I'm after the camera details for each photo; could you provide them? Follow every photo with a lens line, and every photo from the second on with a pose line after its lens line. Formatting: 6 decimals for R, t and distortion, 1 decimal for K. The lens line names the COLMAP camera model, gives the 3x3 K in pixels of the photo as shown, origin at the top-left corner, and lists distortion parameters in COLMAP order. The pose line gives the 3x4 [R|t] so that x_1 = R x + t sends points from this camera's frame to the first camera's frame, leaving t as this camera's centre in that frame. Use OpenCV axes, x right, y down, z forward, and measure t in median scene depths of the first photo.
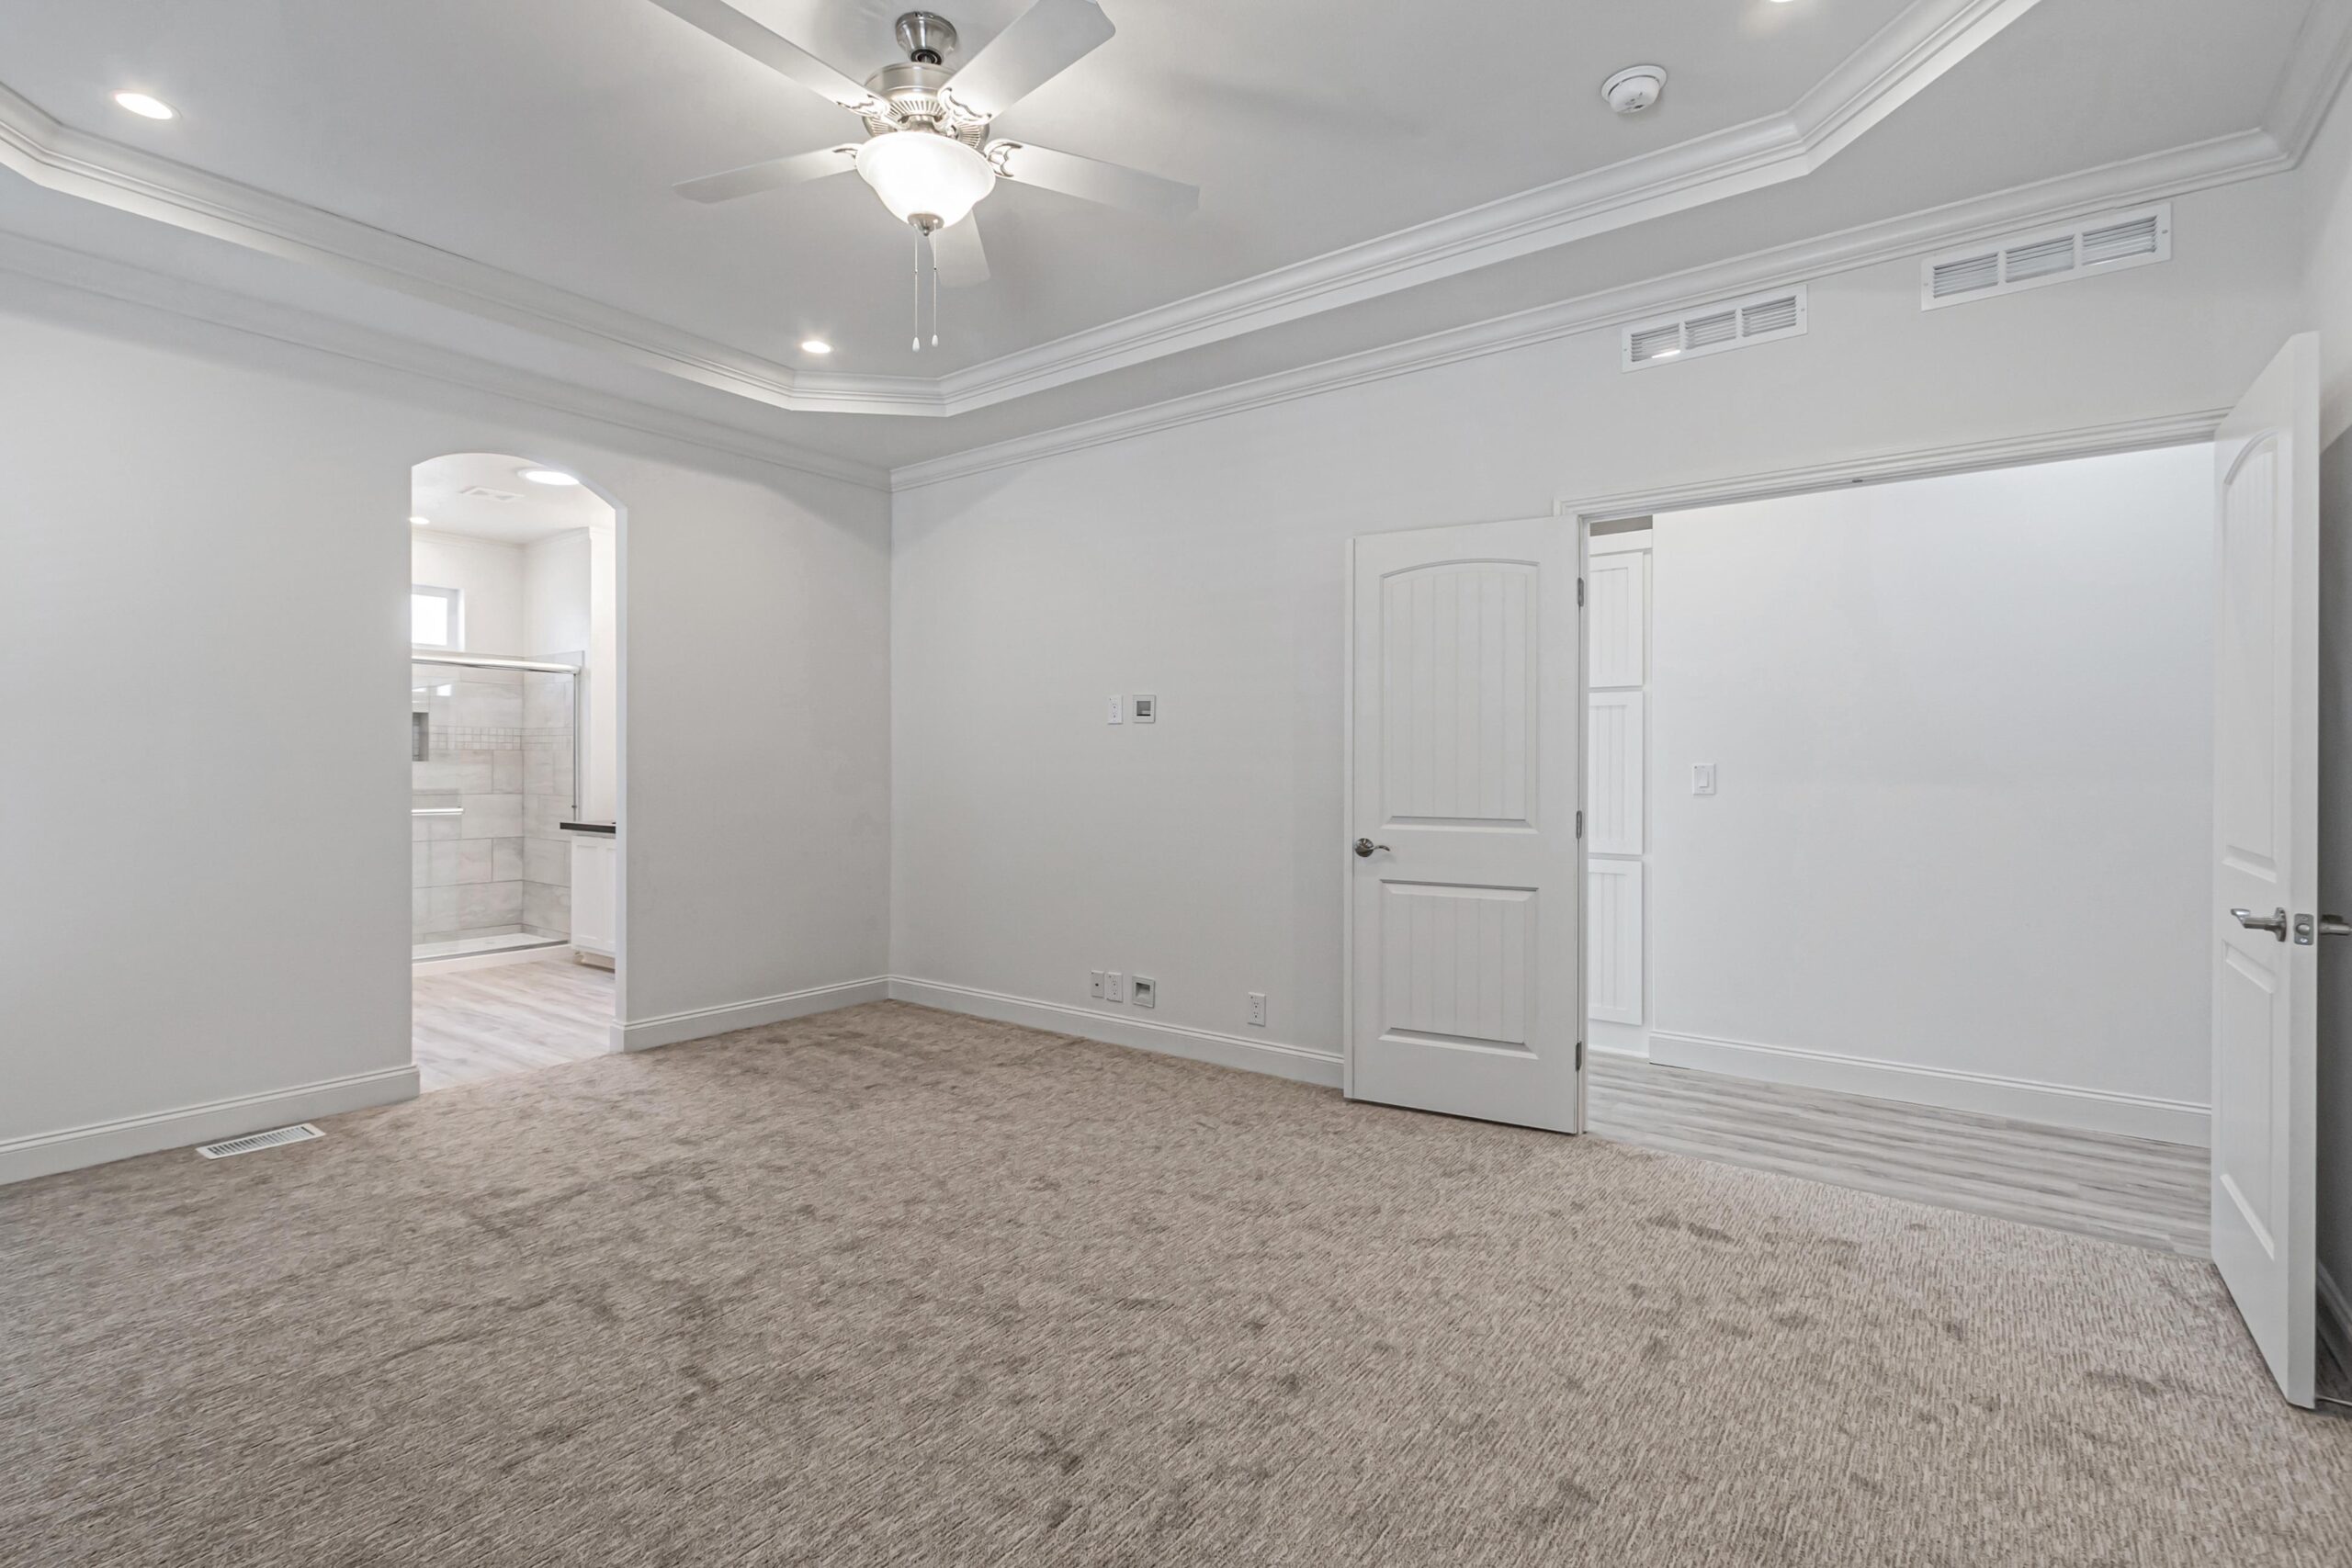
lens RADIAL K [[1072.0, 0, 1171.7], [0, 1072.0, 777.0], [0, 0, 1]] dist [0.002608, -0.002066]
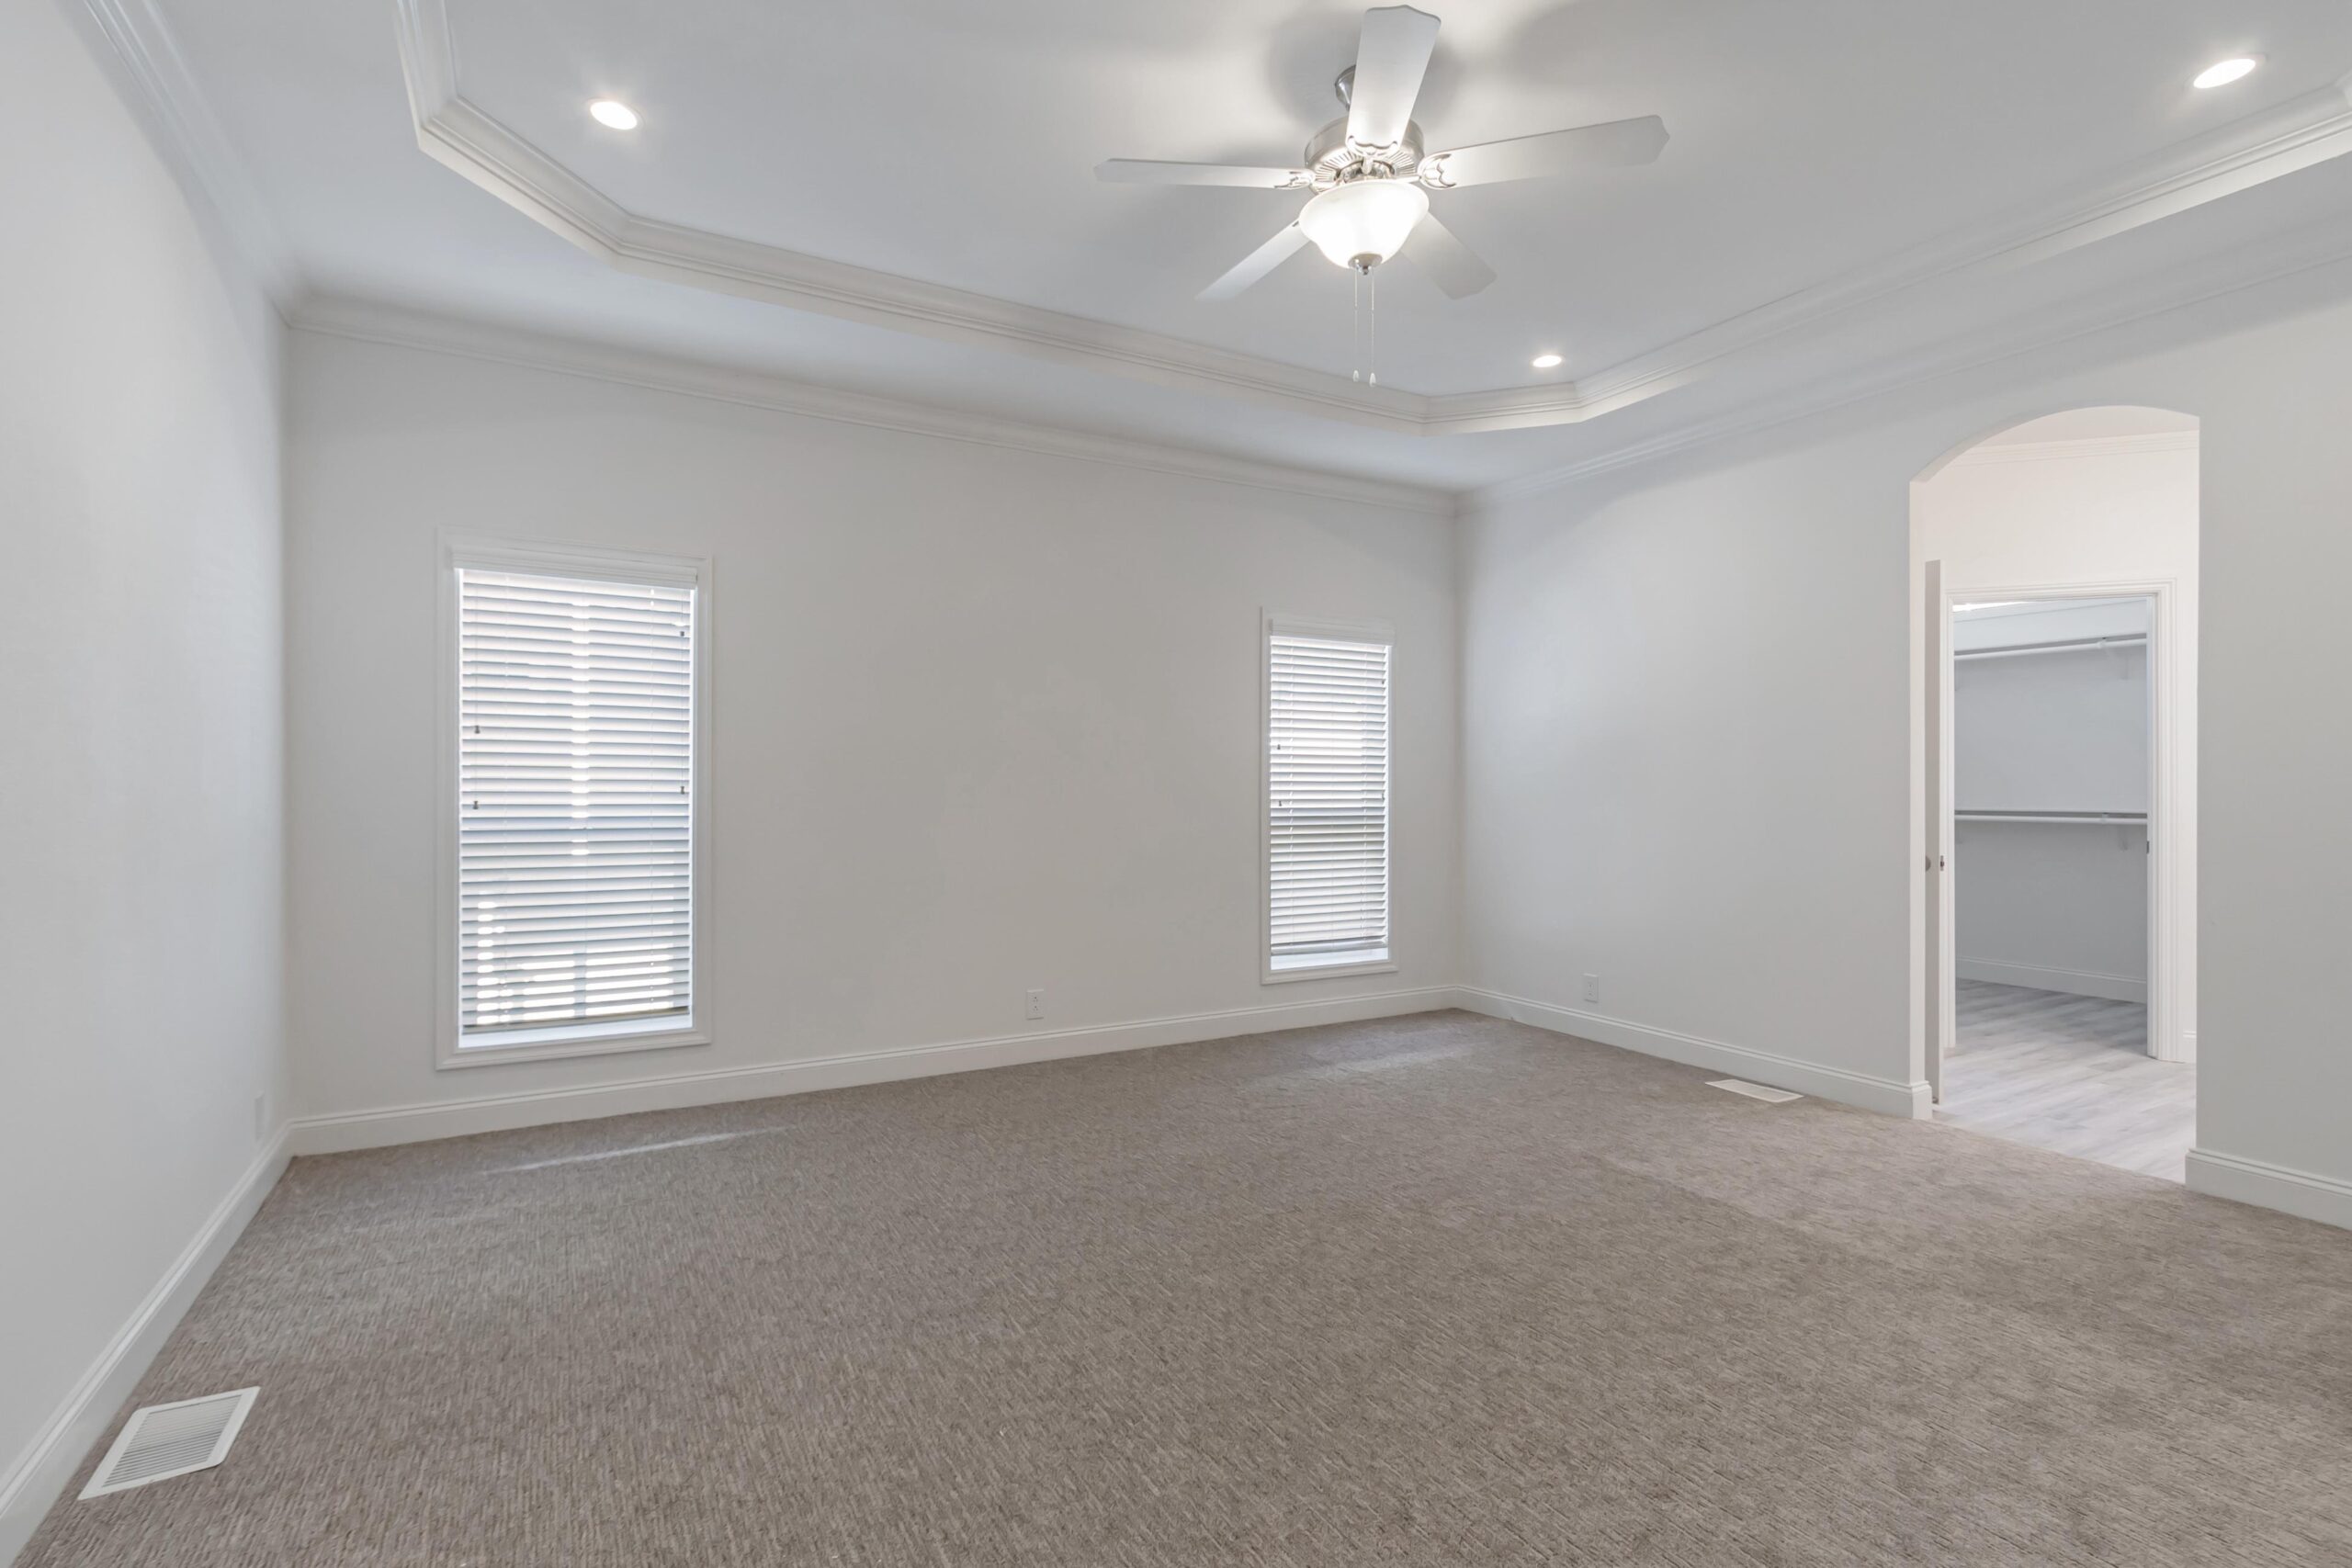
lens RADIAL K [[1072.0, 0, 1169.2], [0, 1072.0, 785.0], [0, 0, 1]] dist [0.002608, -0.002066]
pose [[-0.404830, -0.002573, -0.914388, 0.596681], [-0.007602, 0.999971, 0.000551, -0.017161], [0.914360, 0.007174, -0.404838, 0.886143]]
